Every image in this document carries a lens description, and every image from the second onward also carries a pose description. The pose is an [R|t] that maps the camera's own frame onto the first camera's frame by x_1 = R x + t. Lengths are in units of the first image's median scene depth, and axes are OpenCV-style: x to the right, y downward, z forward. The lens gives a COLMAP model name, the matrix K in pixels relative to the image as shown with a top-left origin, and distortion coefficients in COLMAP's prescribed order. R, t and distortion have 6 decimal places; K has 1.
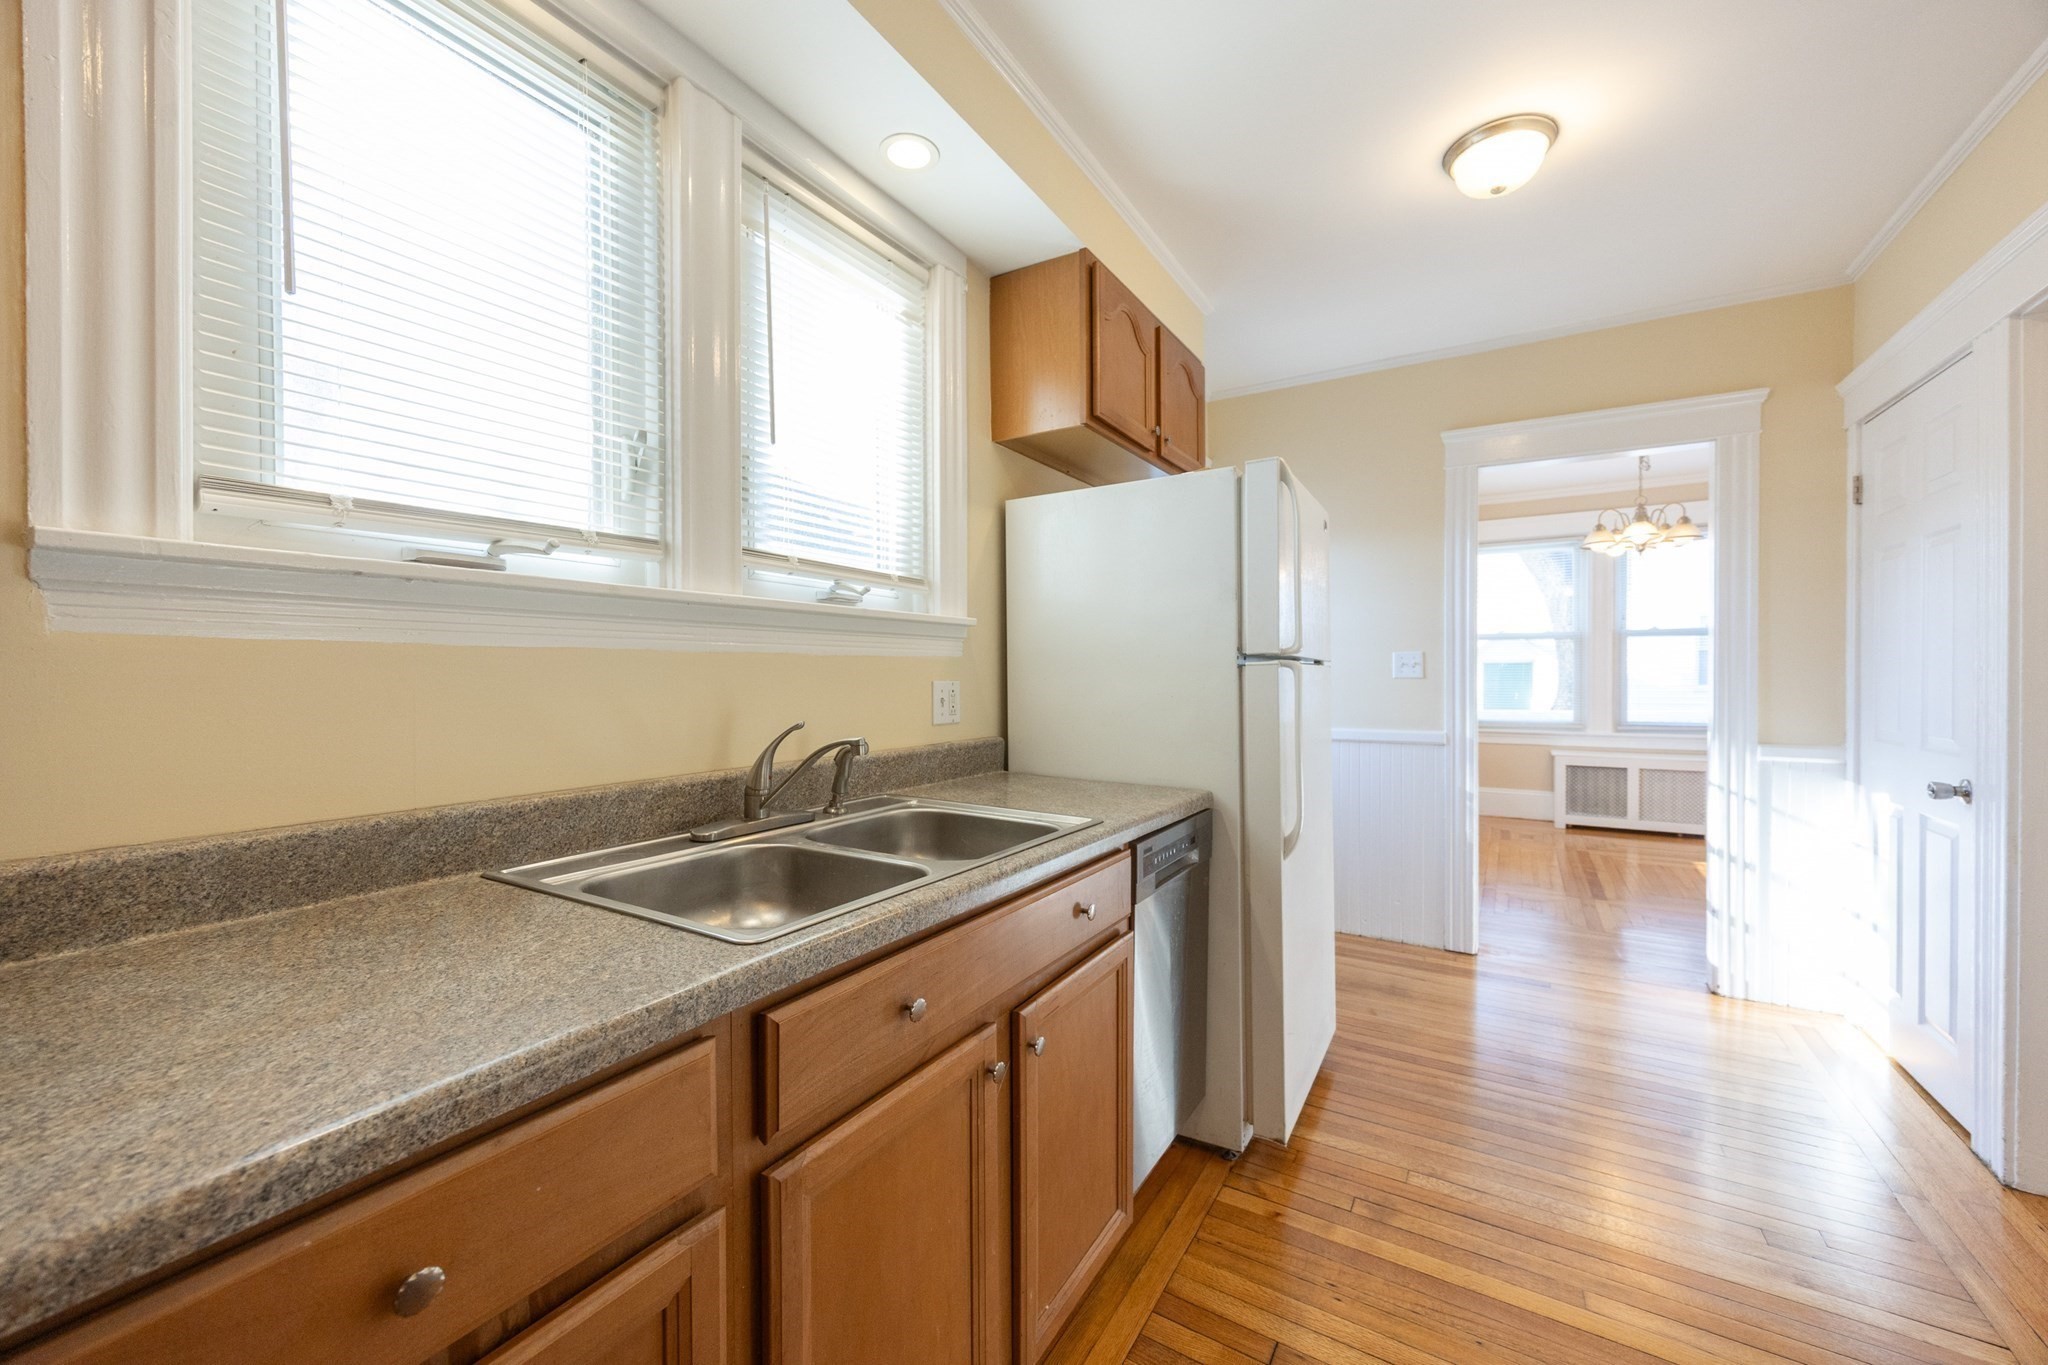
lens RADIAL K [[785.6, 0, 1018.3], [0, 785.6, 682.0], [0, 0, 1]] dist [0.000378, -0.000119]
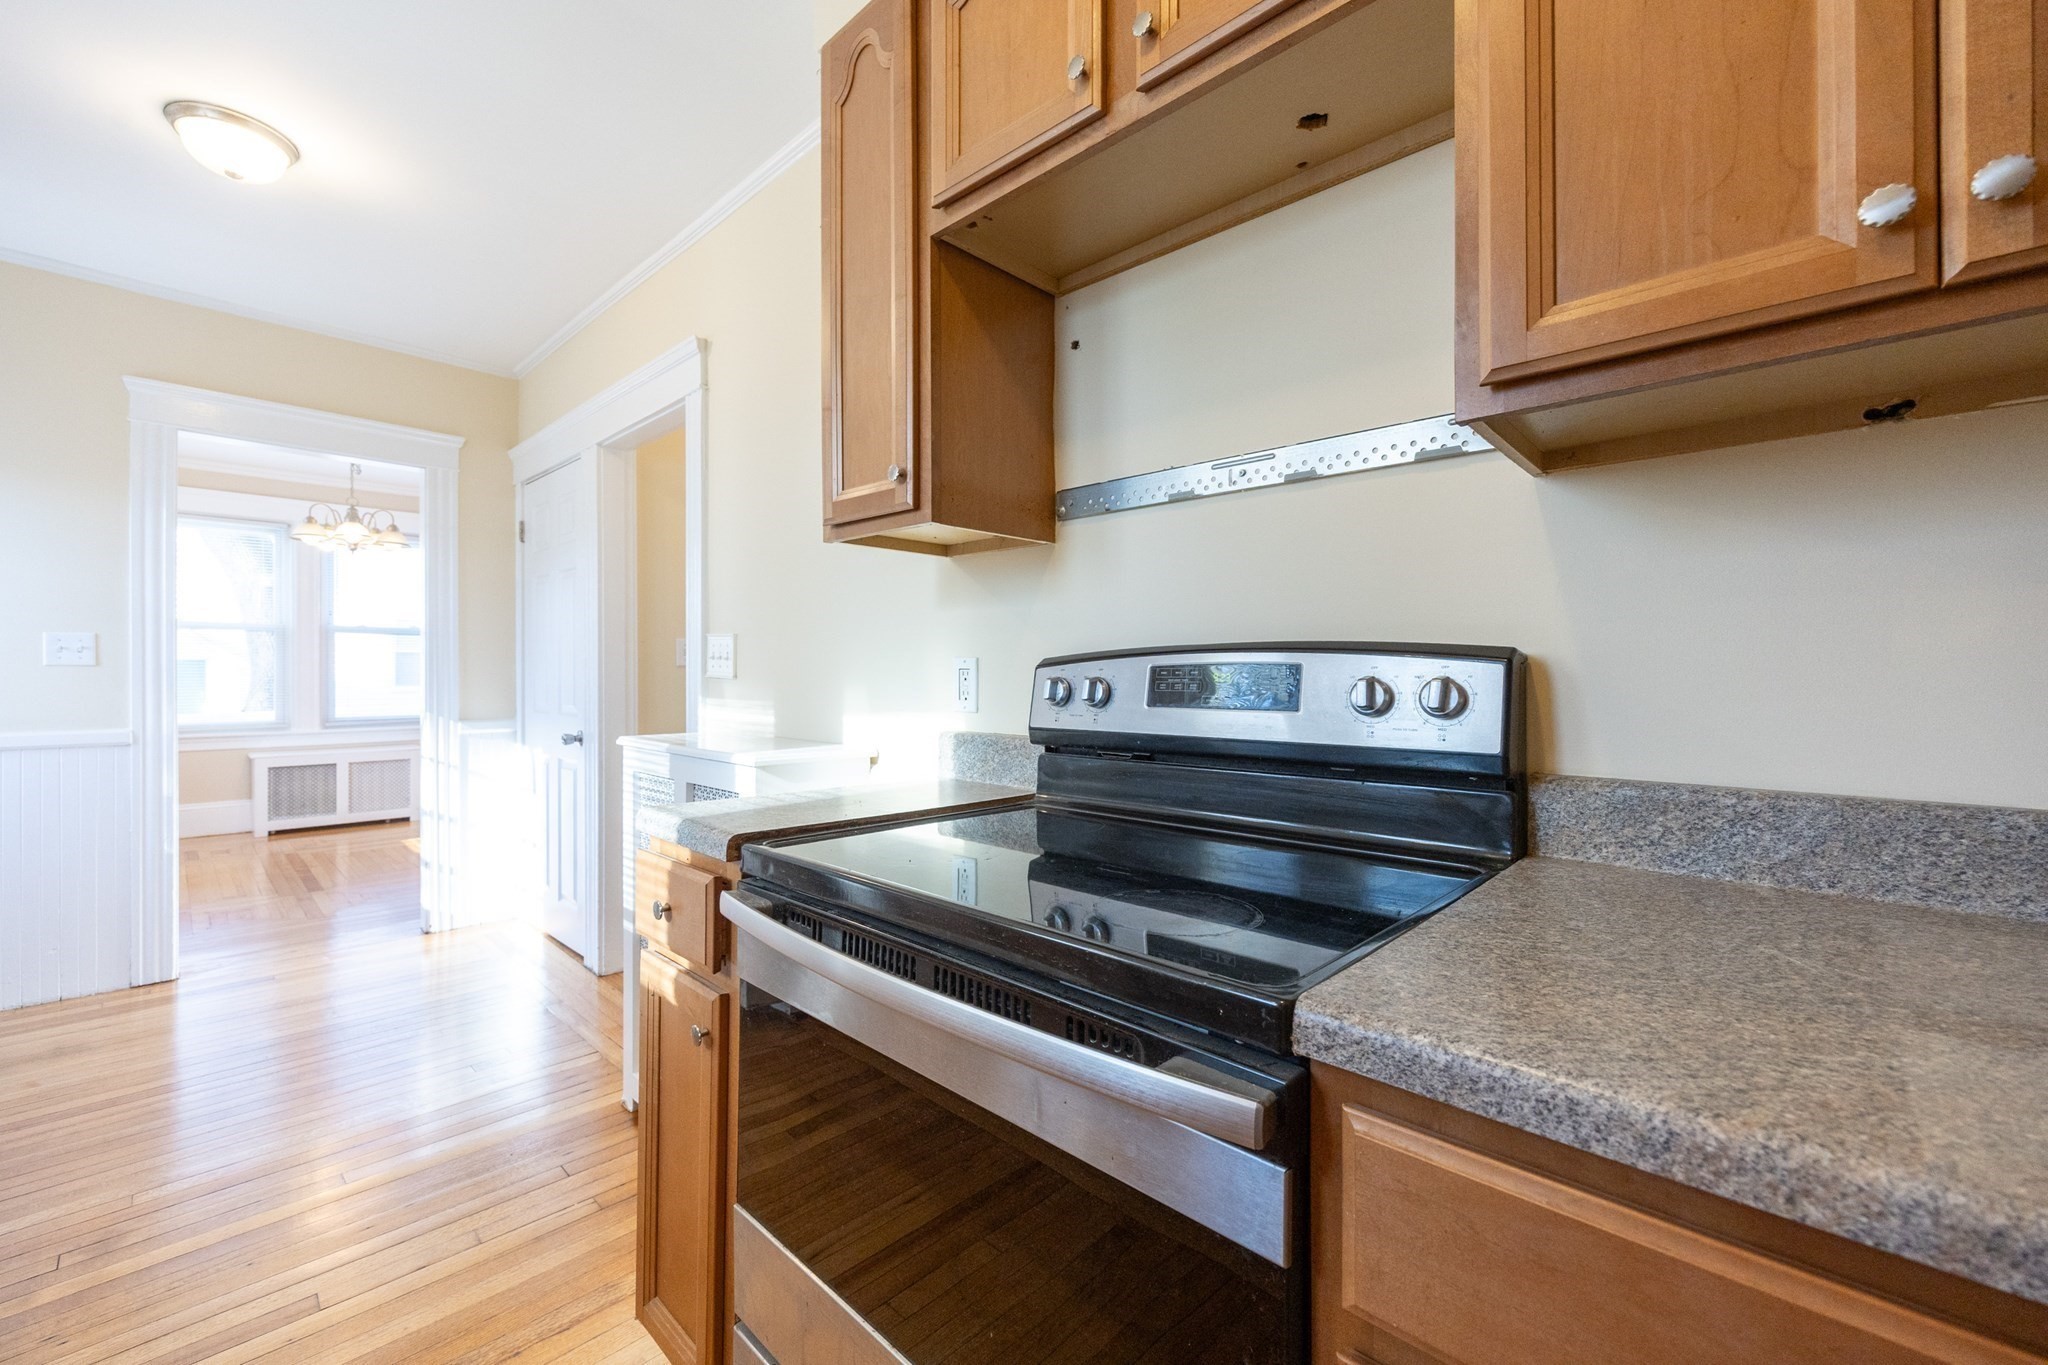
lens RADIAL K [[819.5, 0, 1030.6], [0, 819.5, 674.8], [0, 0, 1]] dist [0.005075, -0.000364]
pose [[0.193664, 0.003590, 0.981061, -0.234899], [0.010877, 0.999924, -0.005807, 0.034122], [-0.981008, 0.011796, 0.193611, -0.207907]]
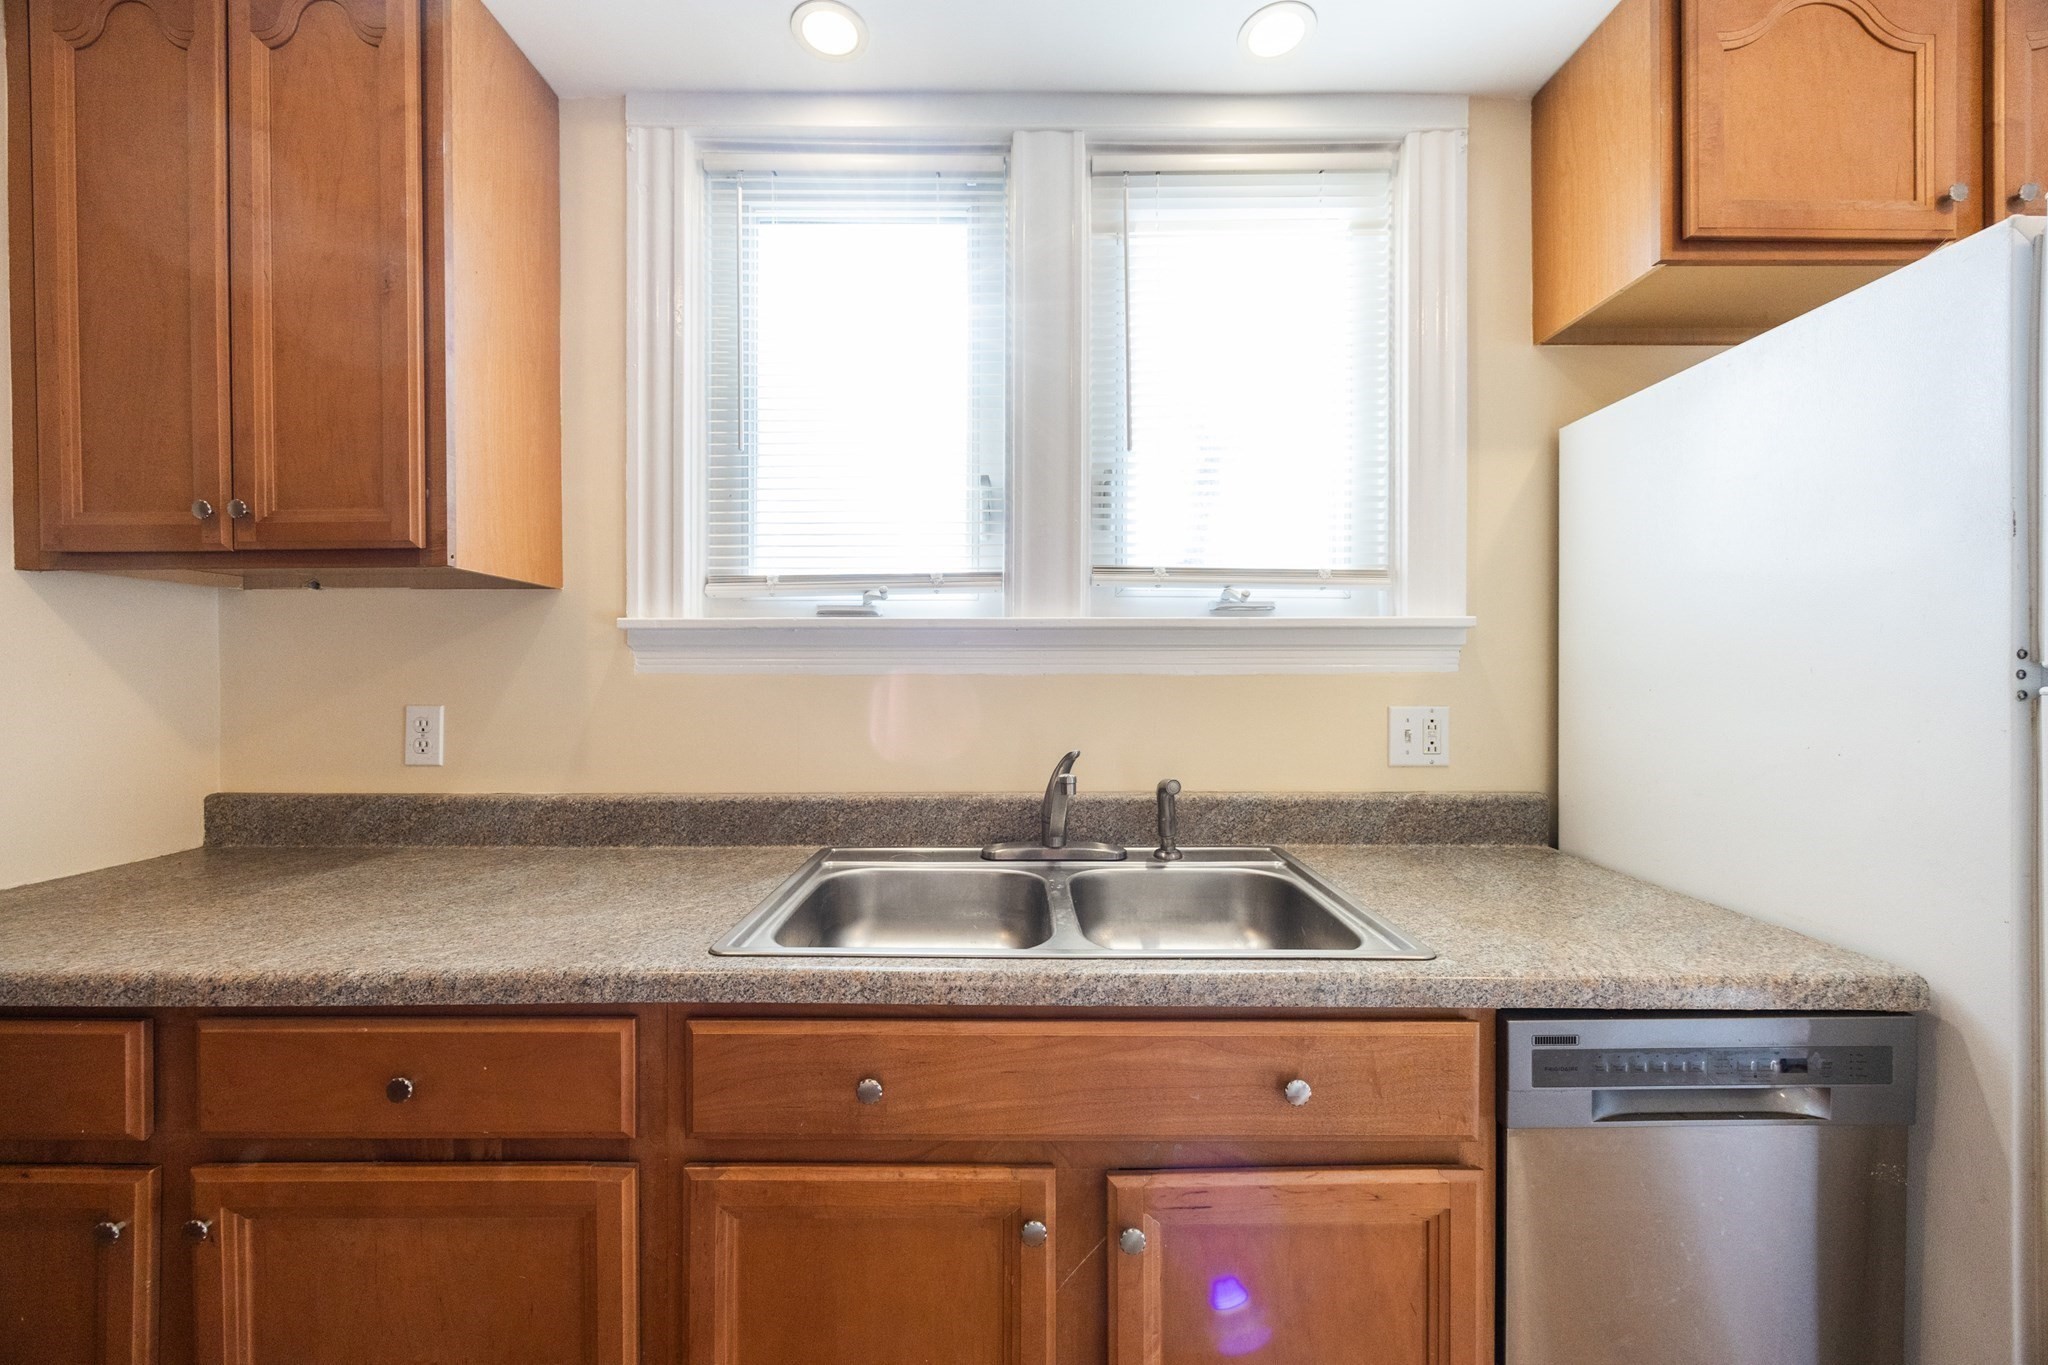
lens RADIAL K [[790.2, 0, 1047.5], [0, 790.2, 683.5], [0, 0, 1]] dist [-0.000917, 0.000000]
pose [[0.528348, 0.006680, -0.849002, 0.352582], [-0.009659, 0.999952, 0.001856, -0.021192], [0.848973, 0.007220, 0.528387, 0.338956]]
